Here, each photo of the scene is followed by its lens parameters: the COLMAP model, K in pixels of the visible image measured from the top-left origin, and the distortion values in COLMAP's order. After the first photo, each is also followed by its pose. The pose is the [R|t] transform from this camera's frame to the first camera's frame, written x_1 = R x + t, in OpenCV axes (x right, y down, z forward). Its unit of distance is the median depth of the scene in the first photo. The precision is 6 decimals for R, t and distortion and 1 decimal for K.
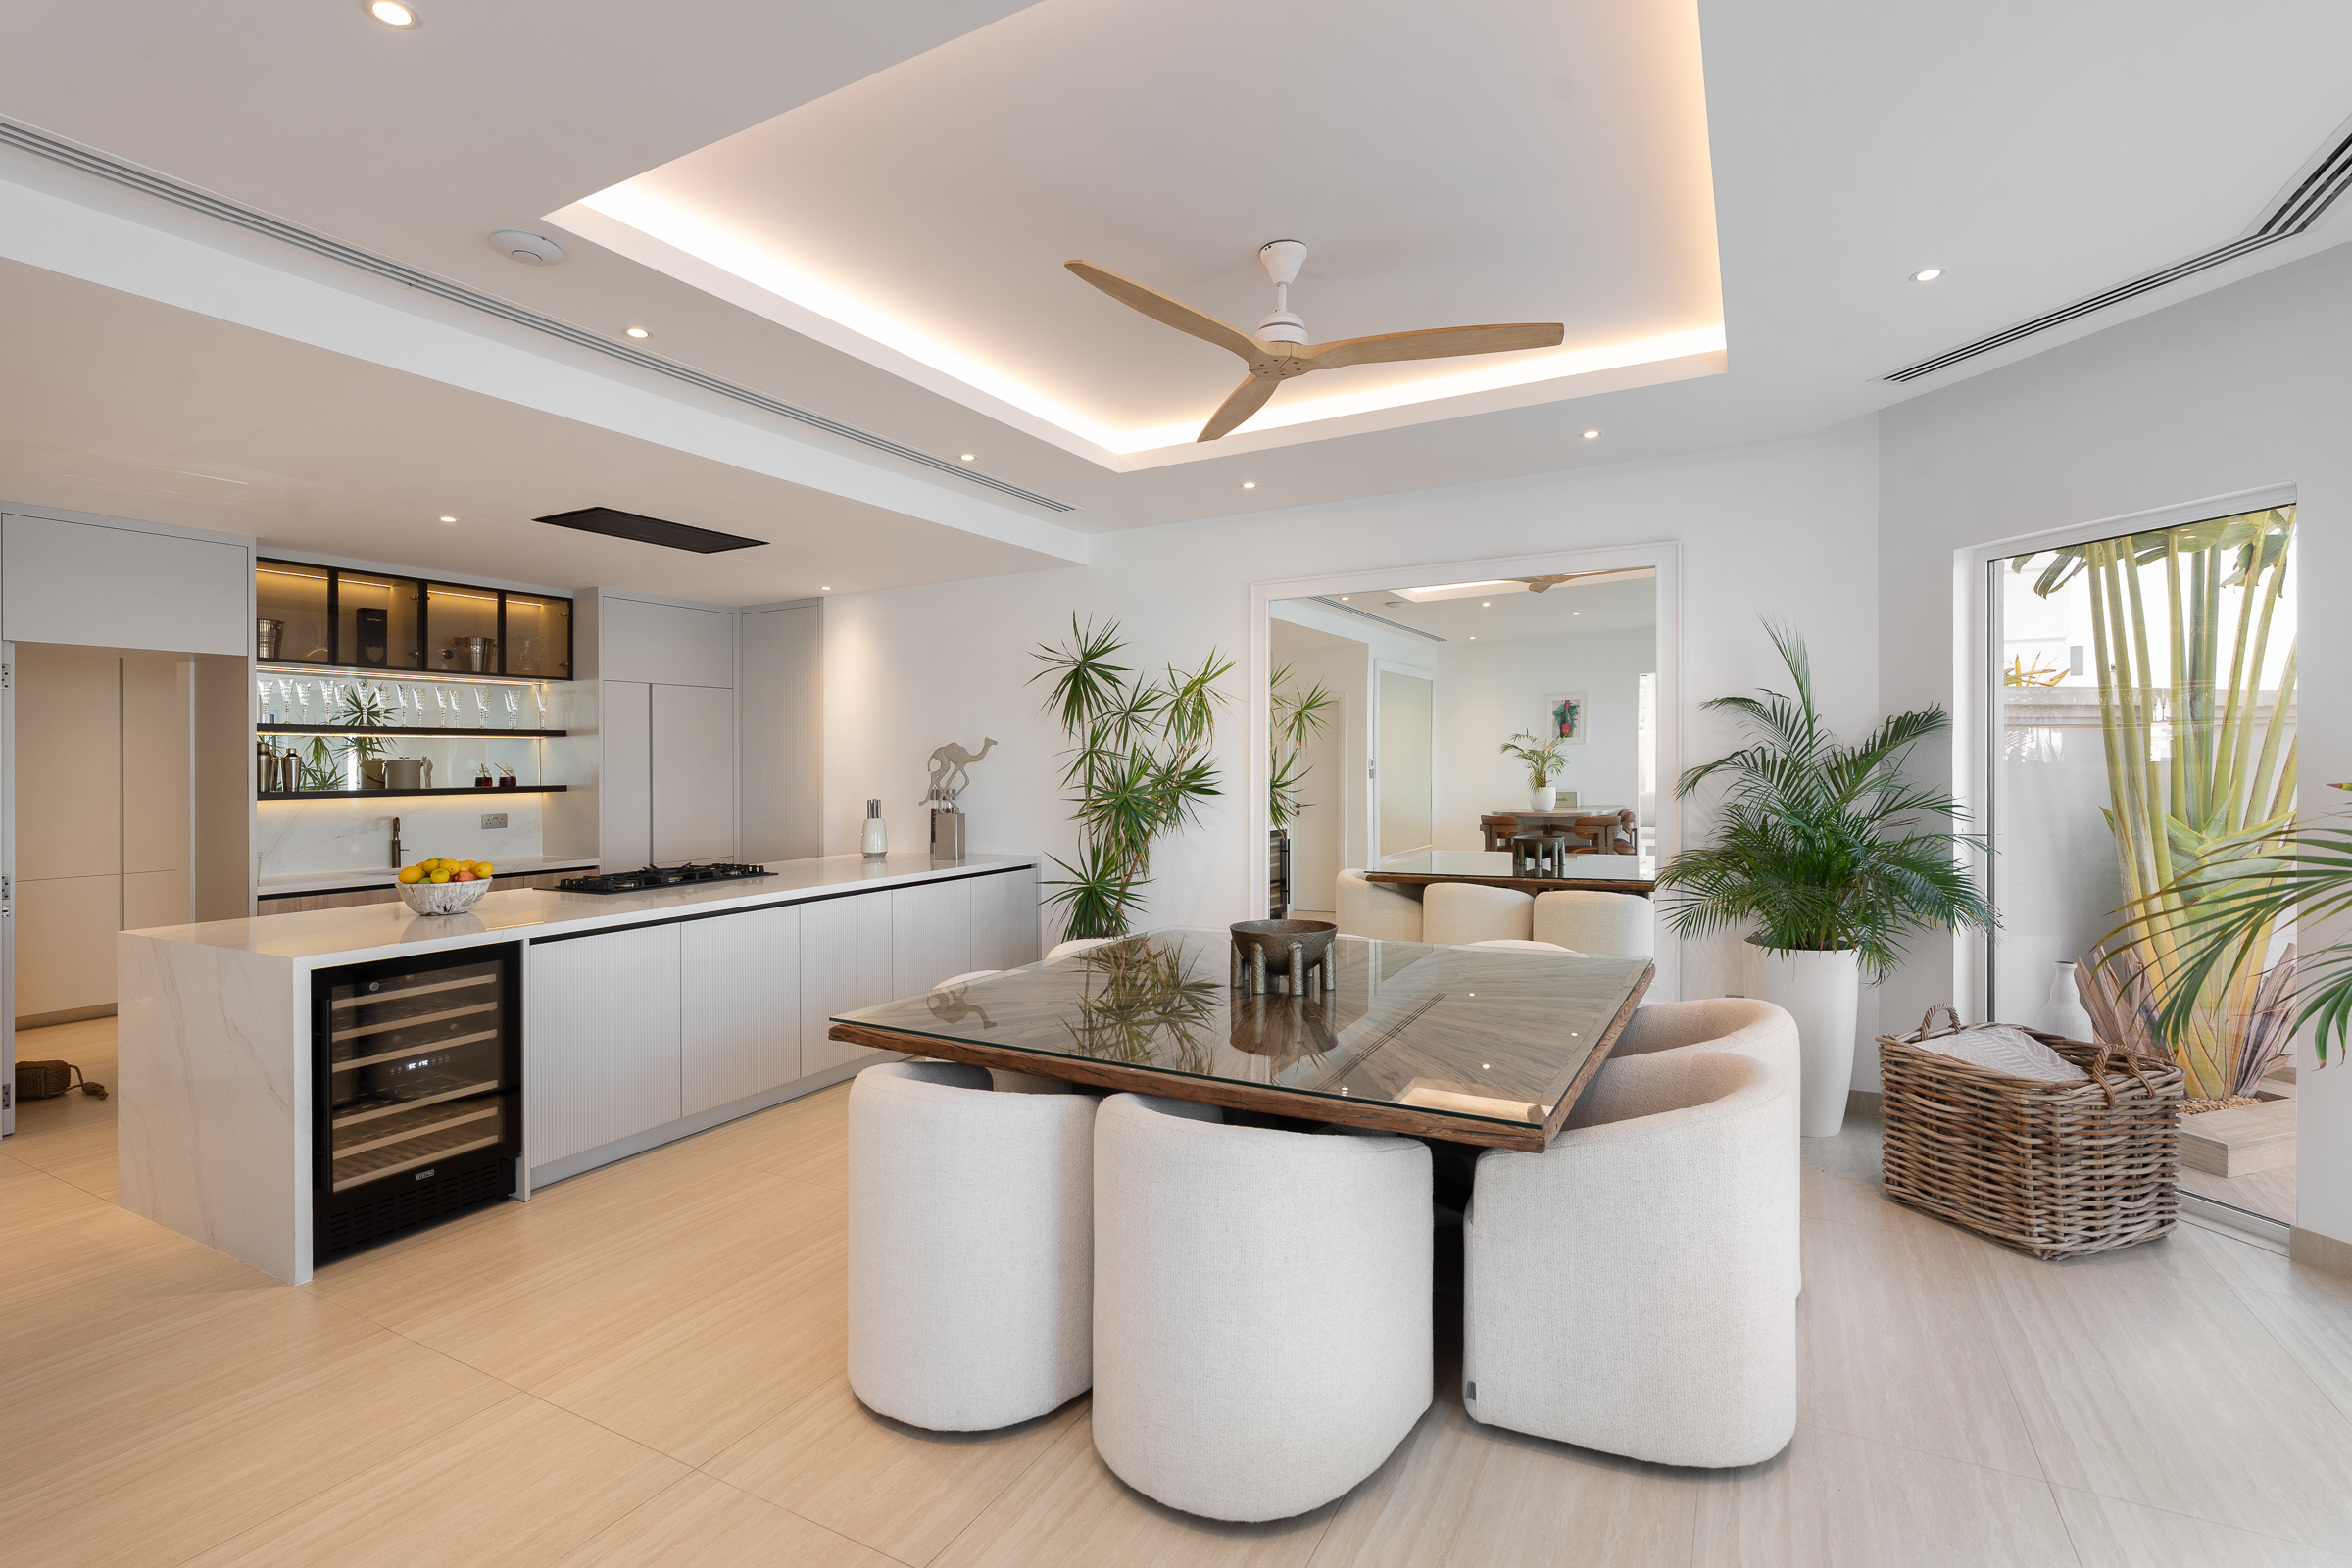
lens RADIAL K [[1074.5, 0, 1156.5], [0, 1074.5, 803.5], [0, 0, 1]] dist [-0.008038, 0.001588]
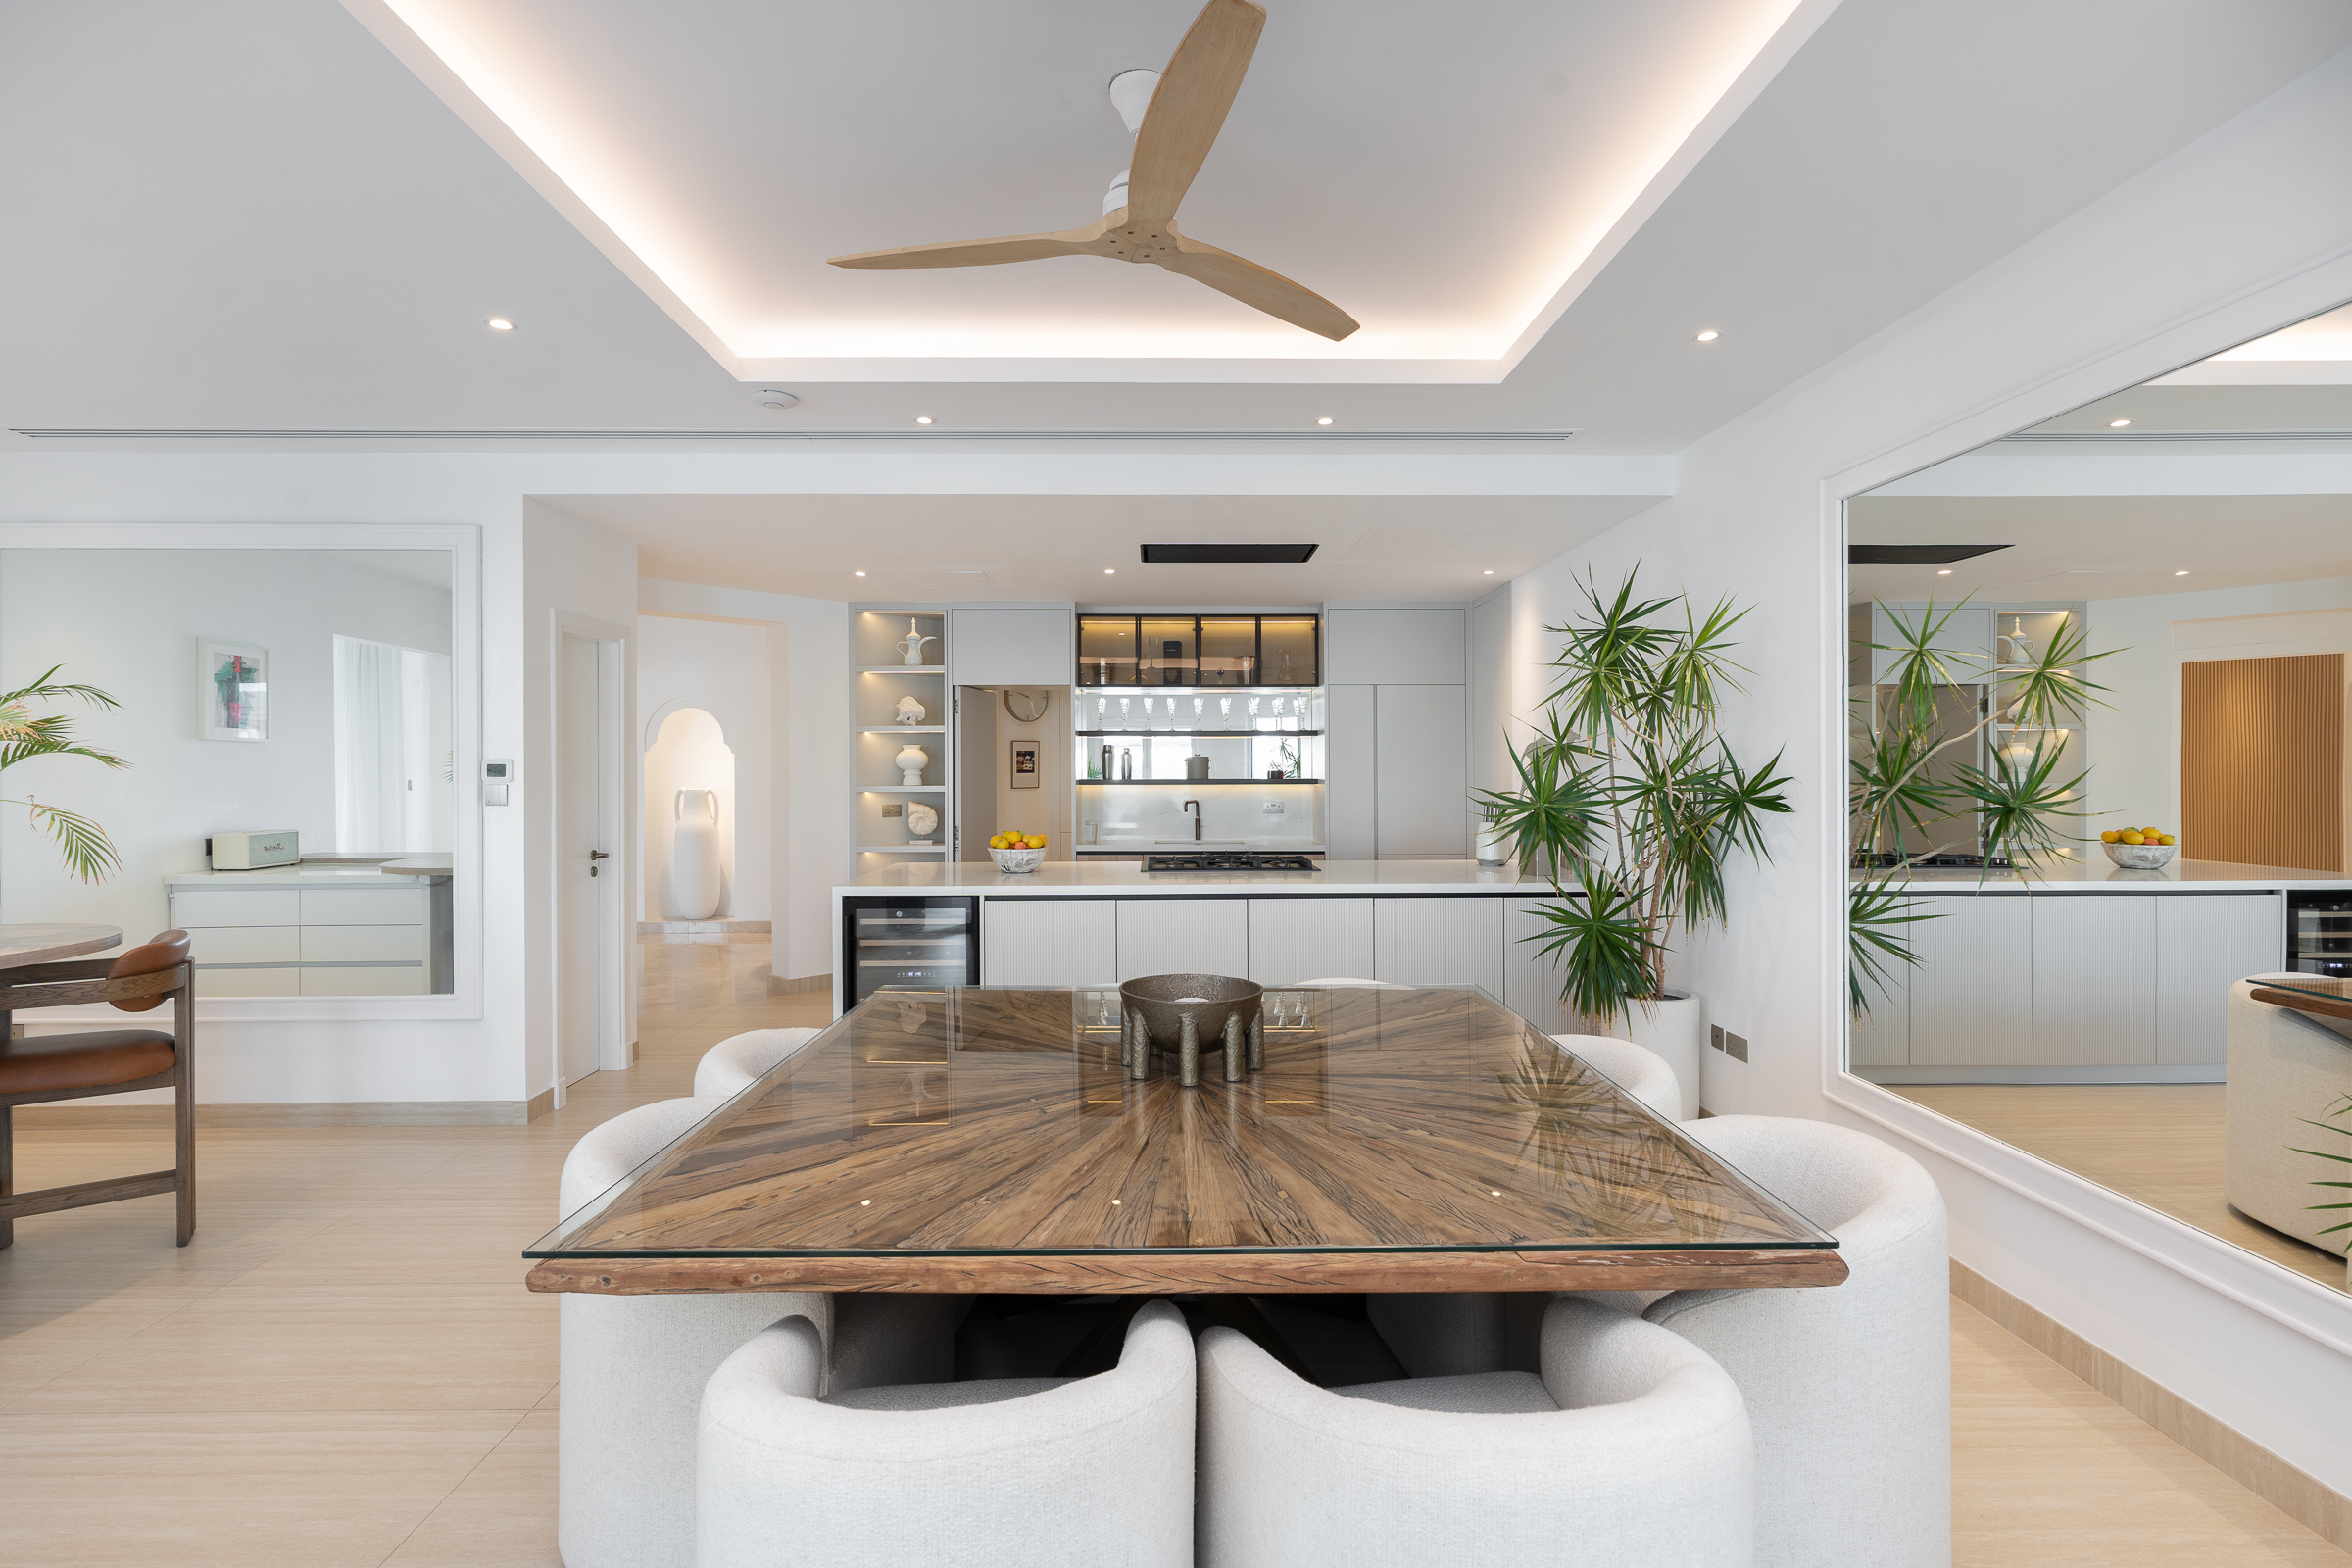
lens RADIAL K [[1074.5, 0, 1156.6], [0, 1074.5, 773.4], [0, 0, 1]] dist [-0.008038, 0.001588]
pose [[0.500937, 0.014882, -0.865356, 0.519197], [-0.034976, 0.999383, -0.003060, -0.020393], [0.864777, 0.031799, 0.501148, 0.419043]]
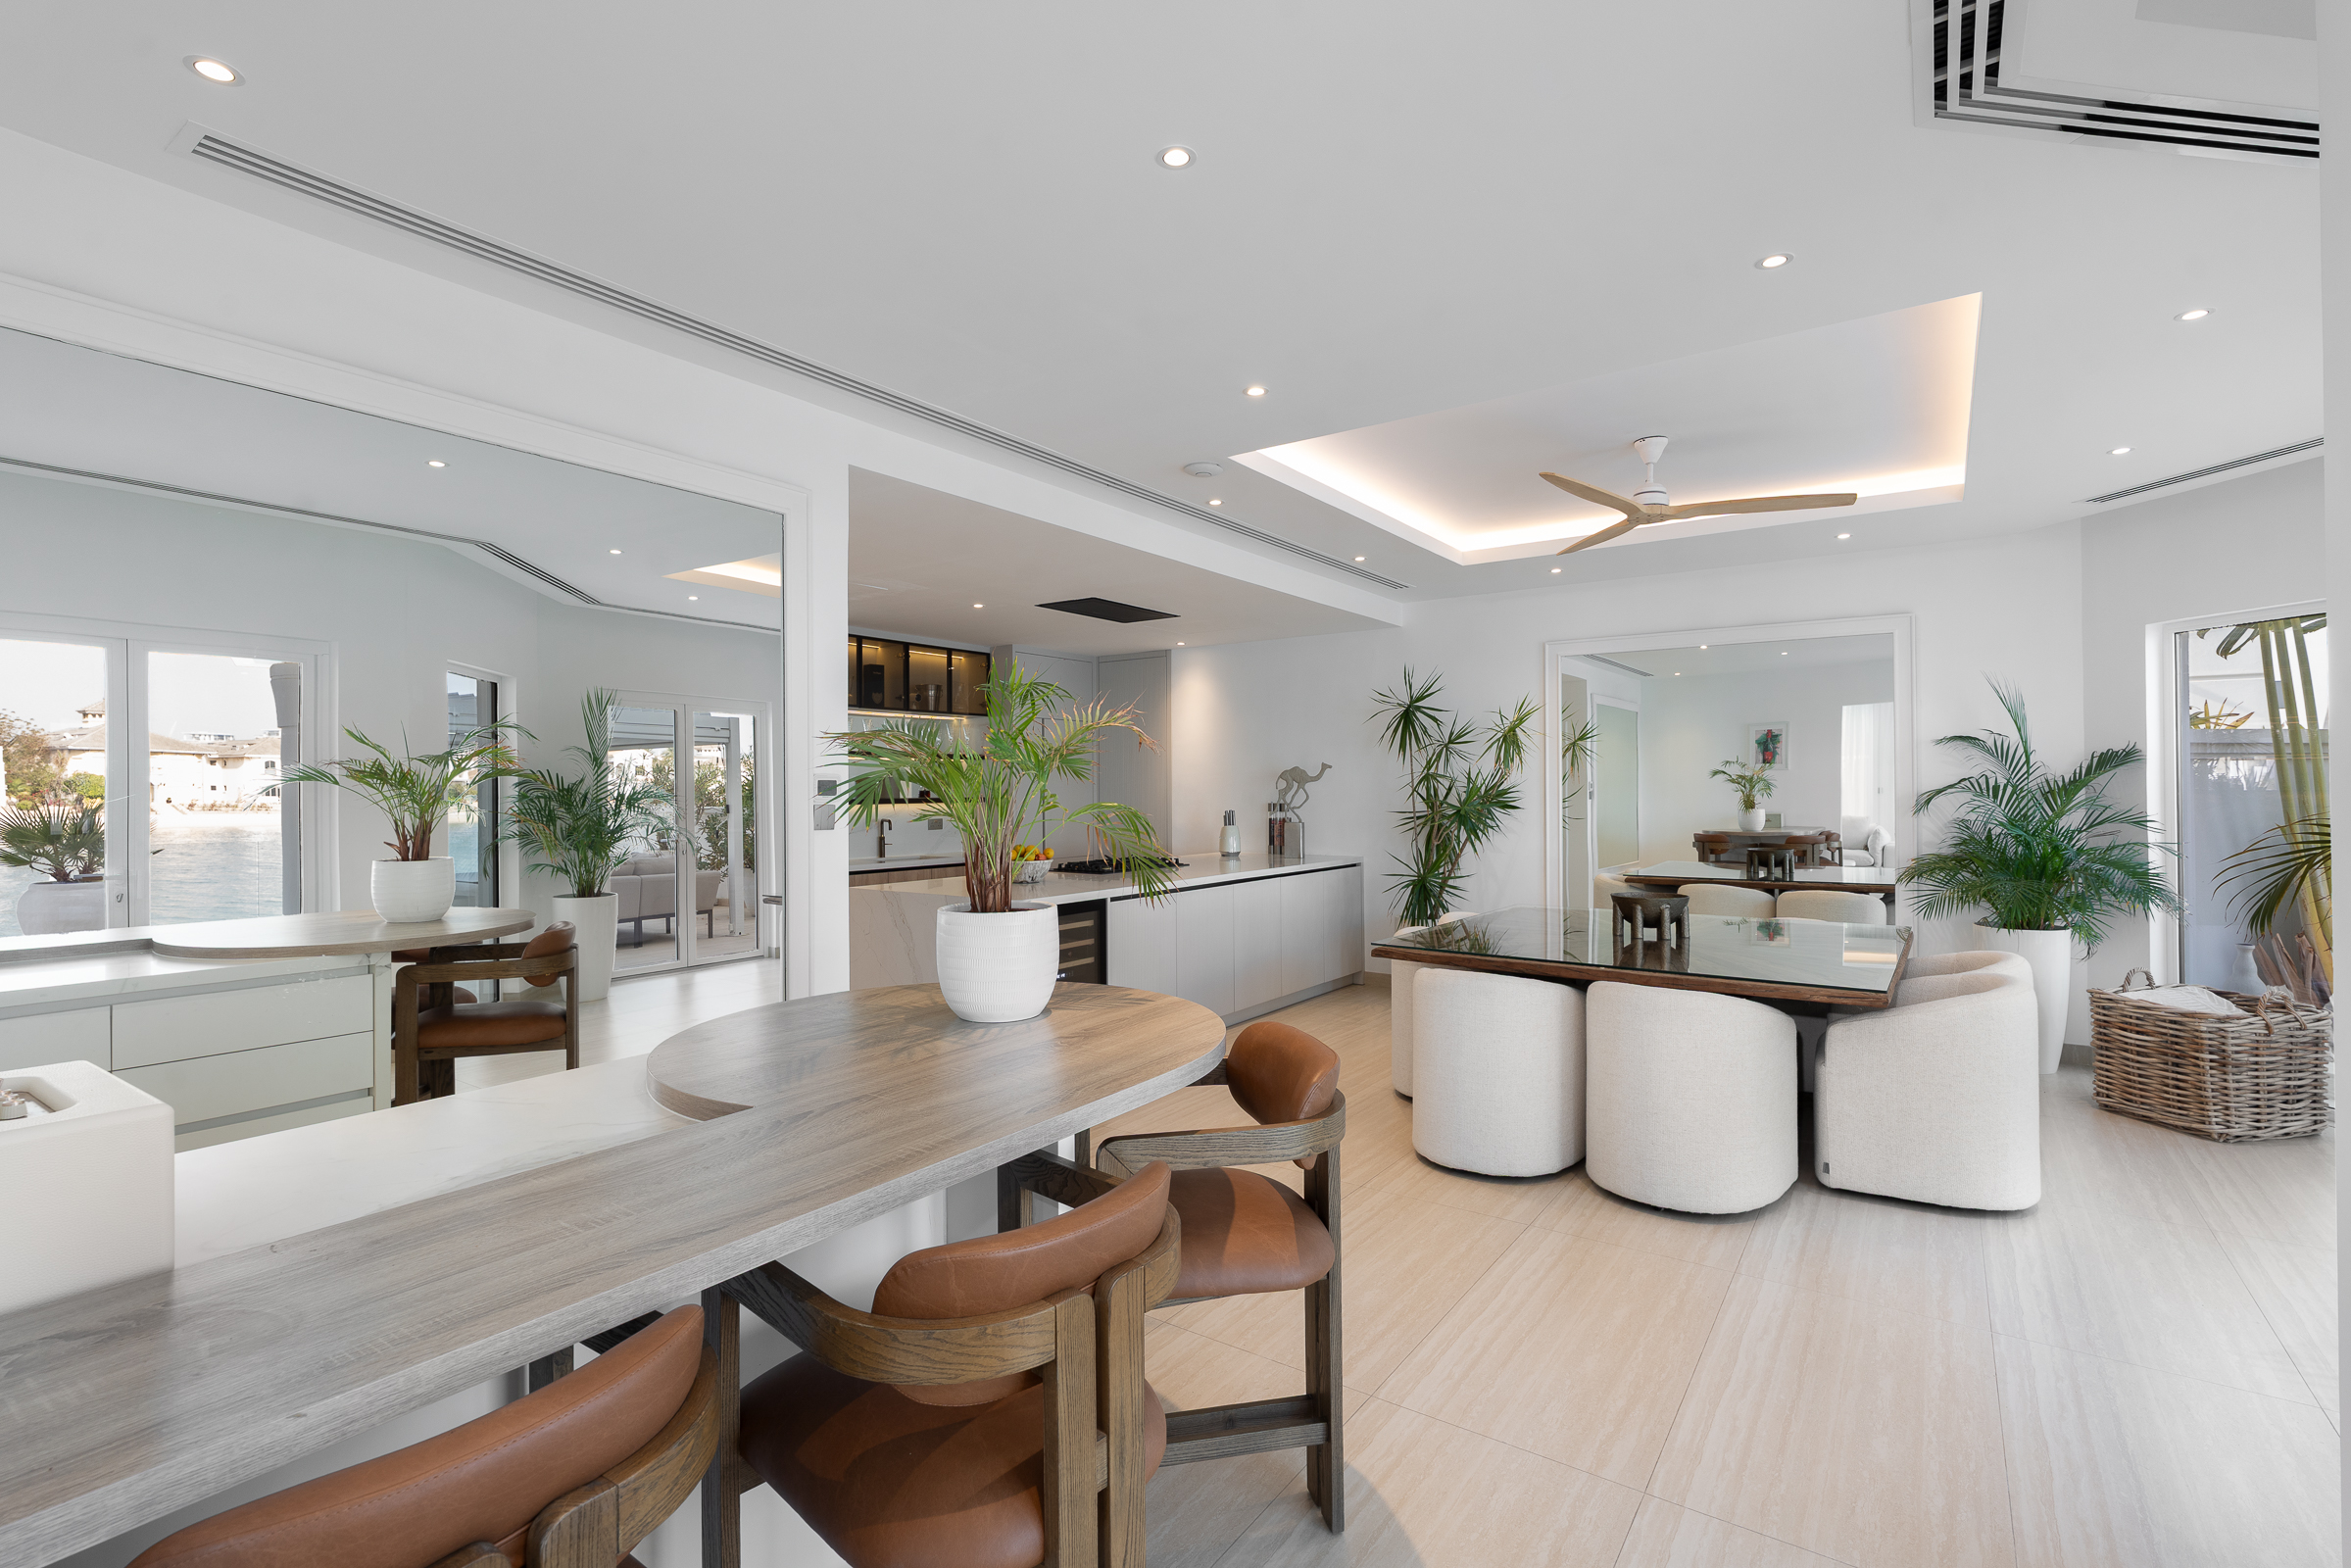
lens RADIAL K [[1074.1, 0, 1174.4], [0, 1074.1, 789.0], [0, 0, 1]] dist [-0.008038, 0.001588]
pose [[0.994233, 0.008500, -0.106903, -0.271198], [-0.012066, 0.999391, -0.032752, 0.018429], [0.106560, 0.033853, 0.993730, -0.385972]]
